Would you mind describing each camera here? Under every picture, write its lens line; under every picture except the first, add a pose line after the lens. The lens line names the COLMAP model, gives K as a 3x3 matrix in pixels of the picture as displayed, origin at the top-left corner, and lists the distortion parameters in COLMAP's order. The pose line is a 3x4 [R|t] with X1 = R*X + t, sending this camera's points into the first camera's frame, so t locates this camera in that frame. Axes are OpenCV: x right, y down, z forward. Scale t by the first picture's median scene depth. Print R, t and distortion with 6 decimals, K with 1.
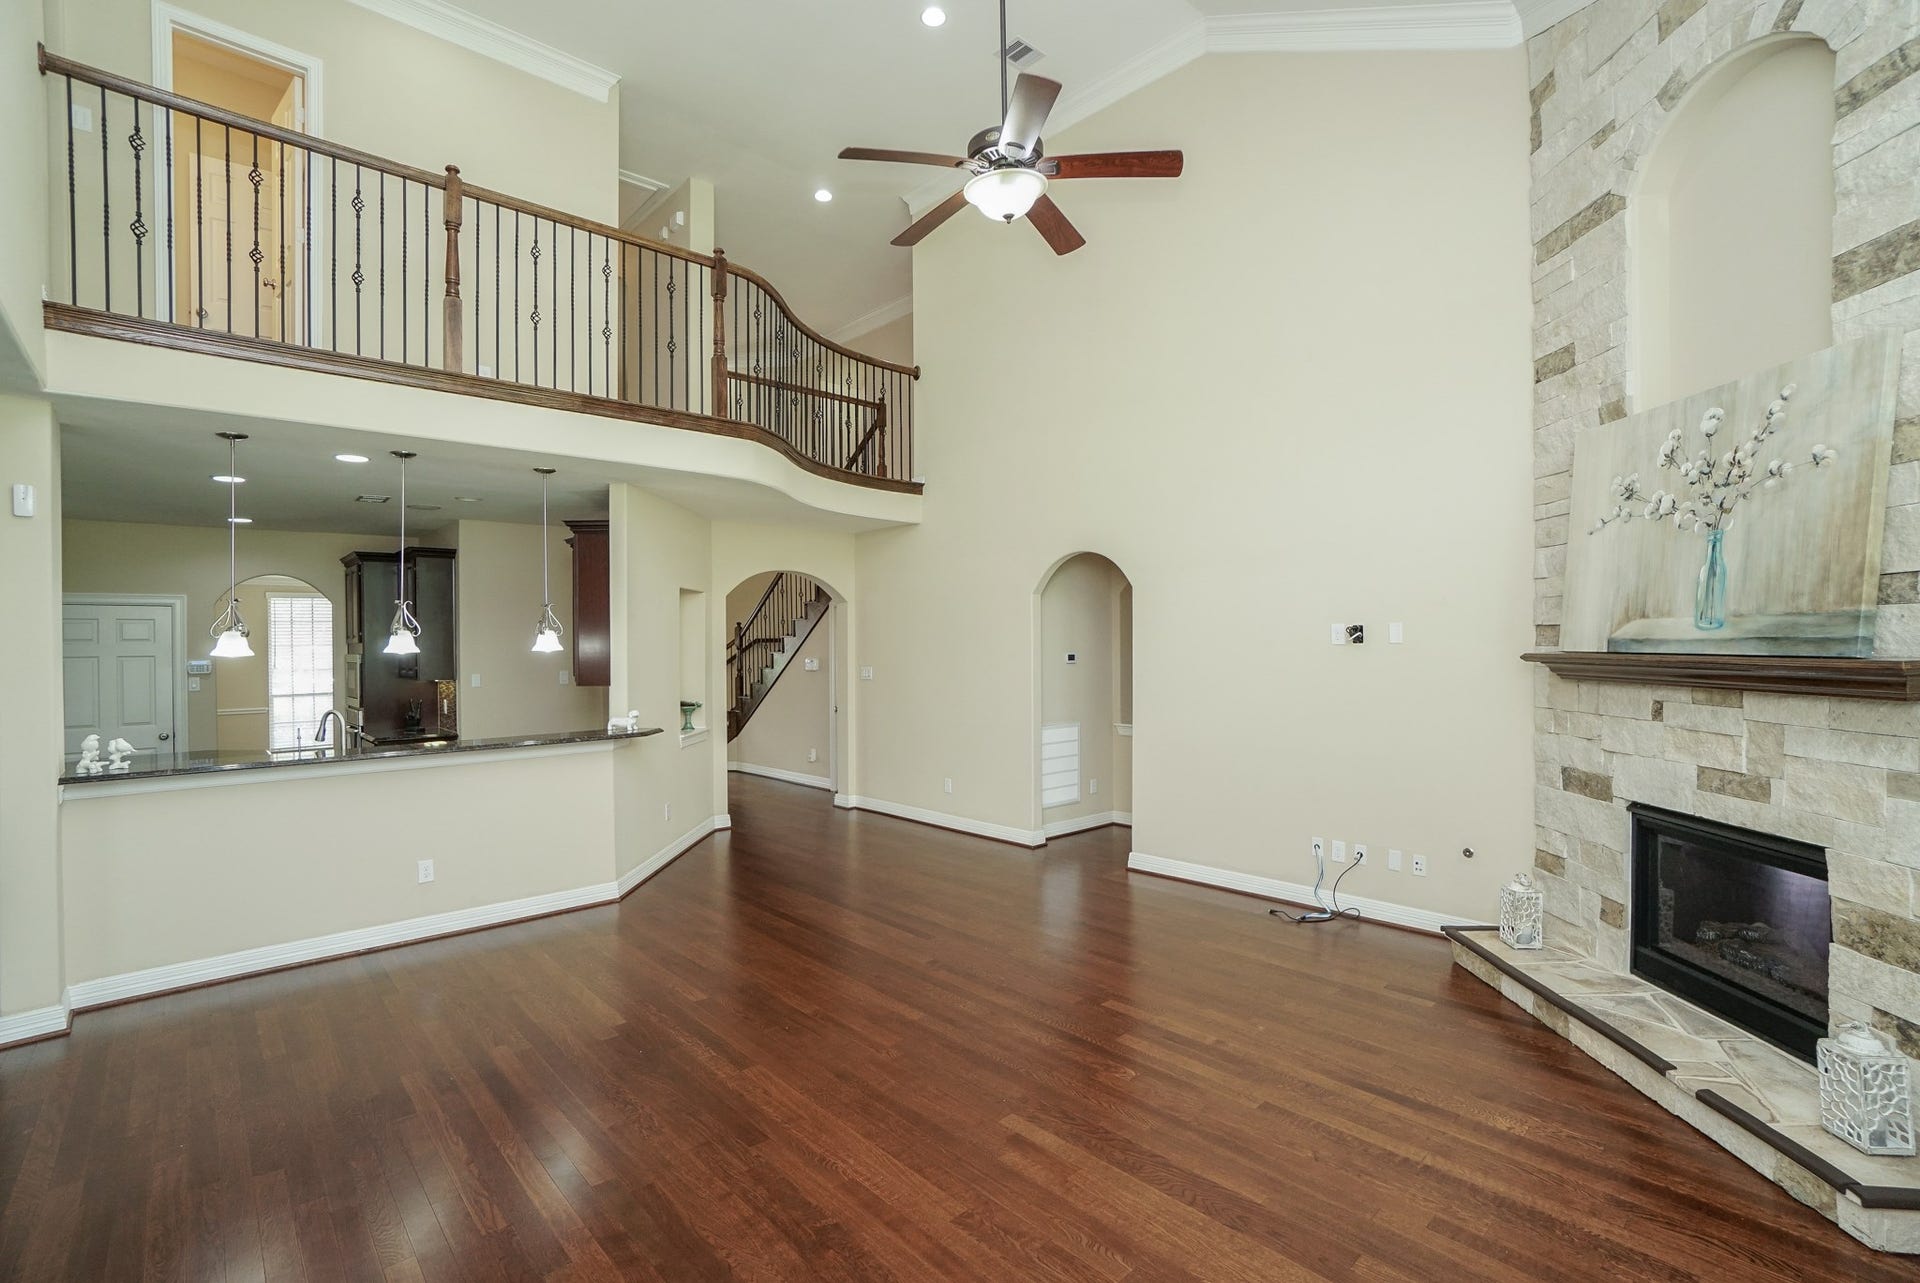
lens RADIAL K [[868.0, 0, 952.3], [0, 868.0, 643.3], [0, 0, 1]] dist [-0.063324, 0.023493]
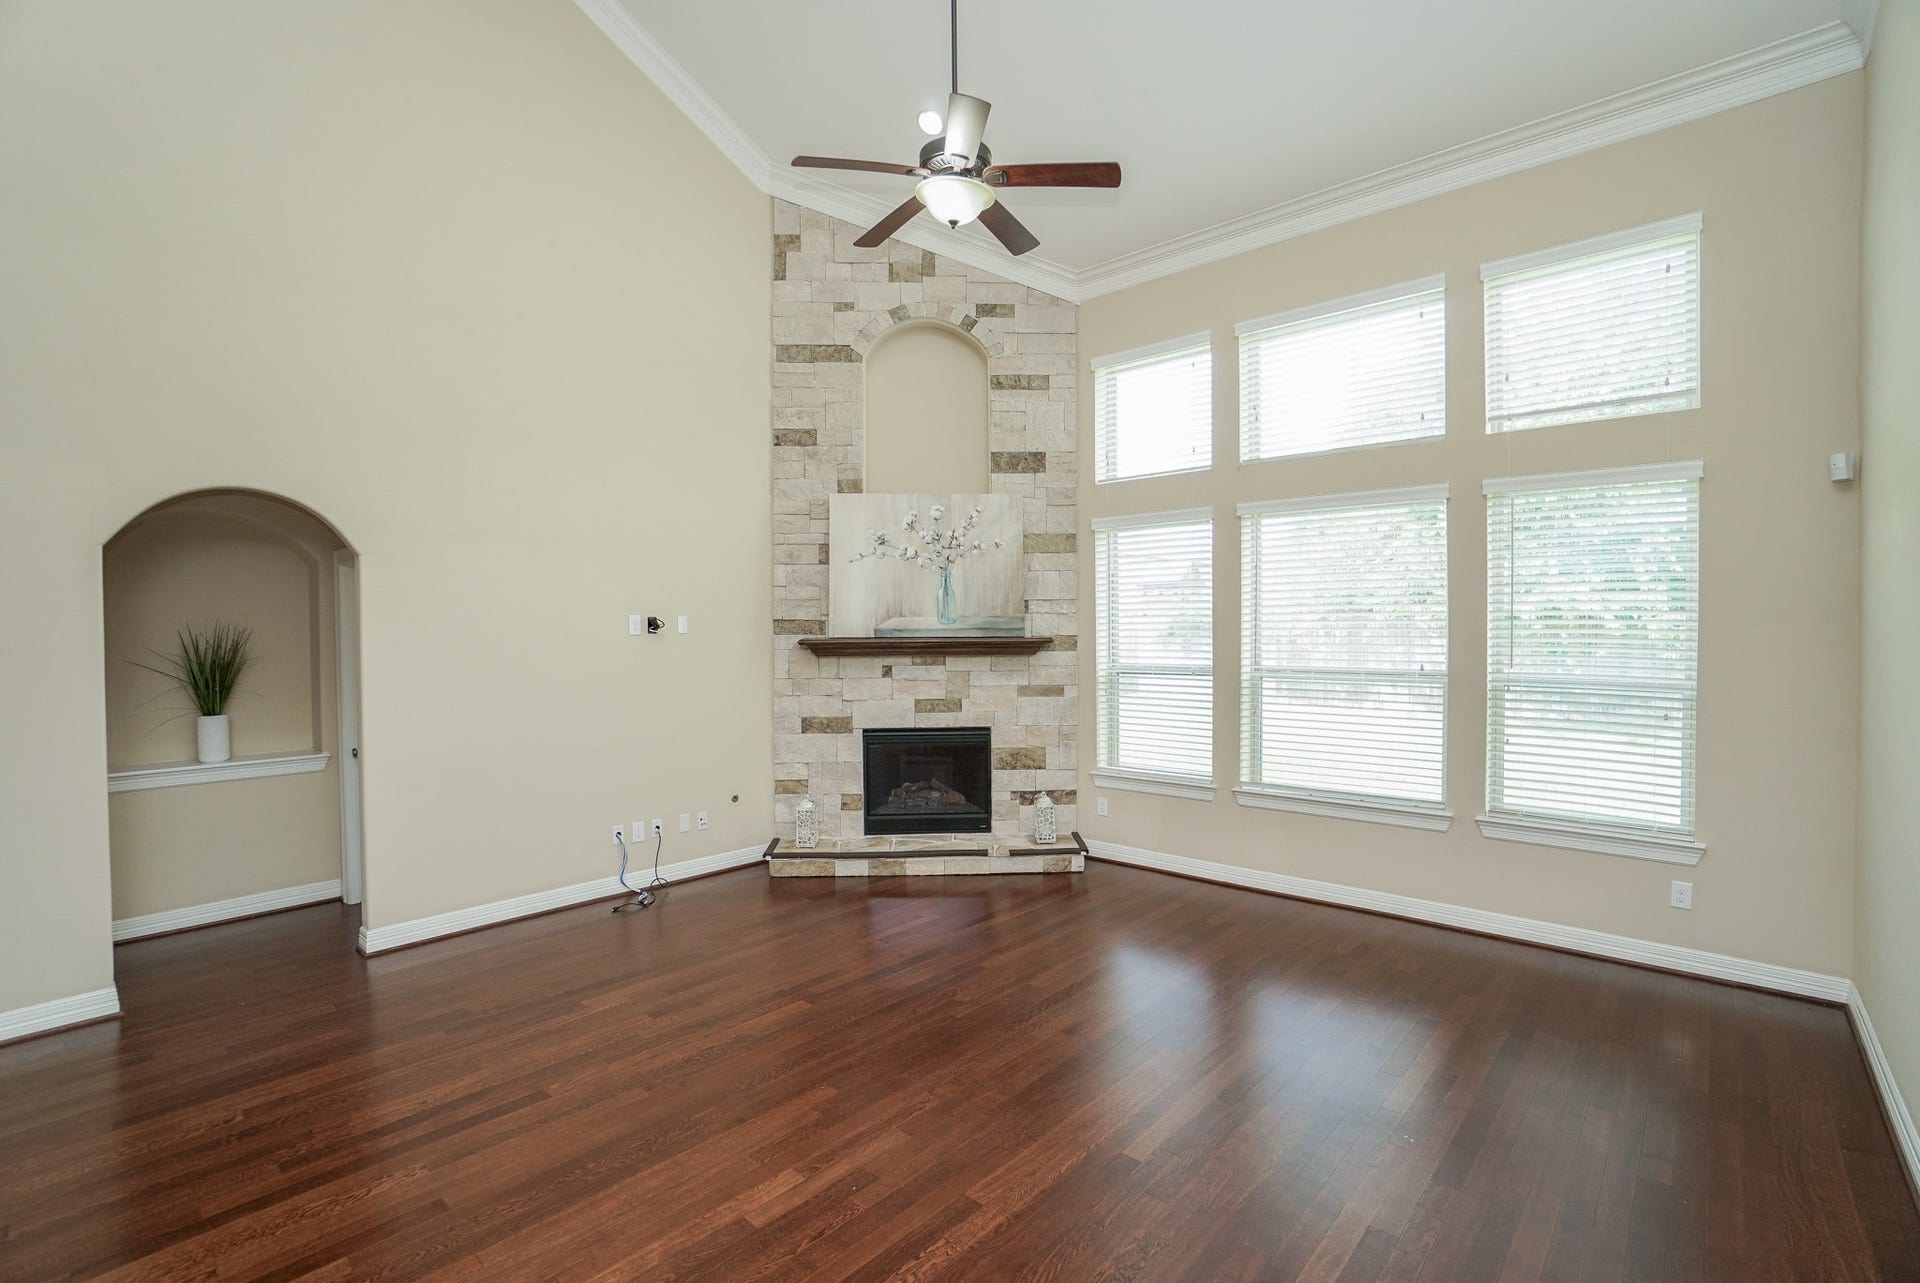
lens RADIAL K [[868.0, 0, 952.3], [0, 868.0, 643.3], [0, 0, 1]] dist [-0.063324, 0.023493]
pose [[-0.086923, -0.008239, 0.996181, -0.948006], [0.009399, 0.999915, 0.009090, 0.008942], [-0.996171, 0.010154, -0.086838, 1.055513]]
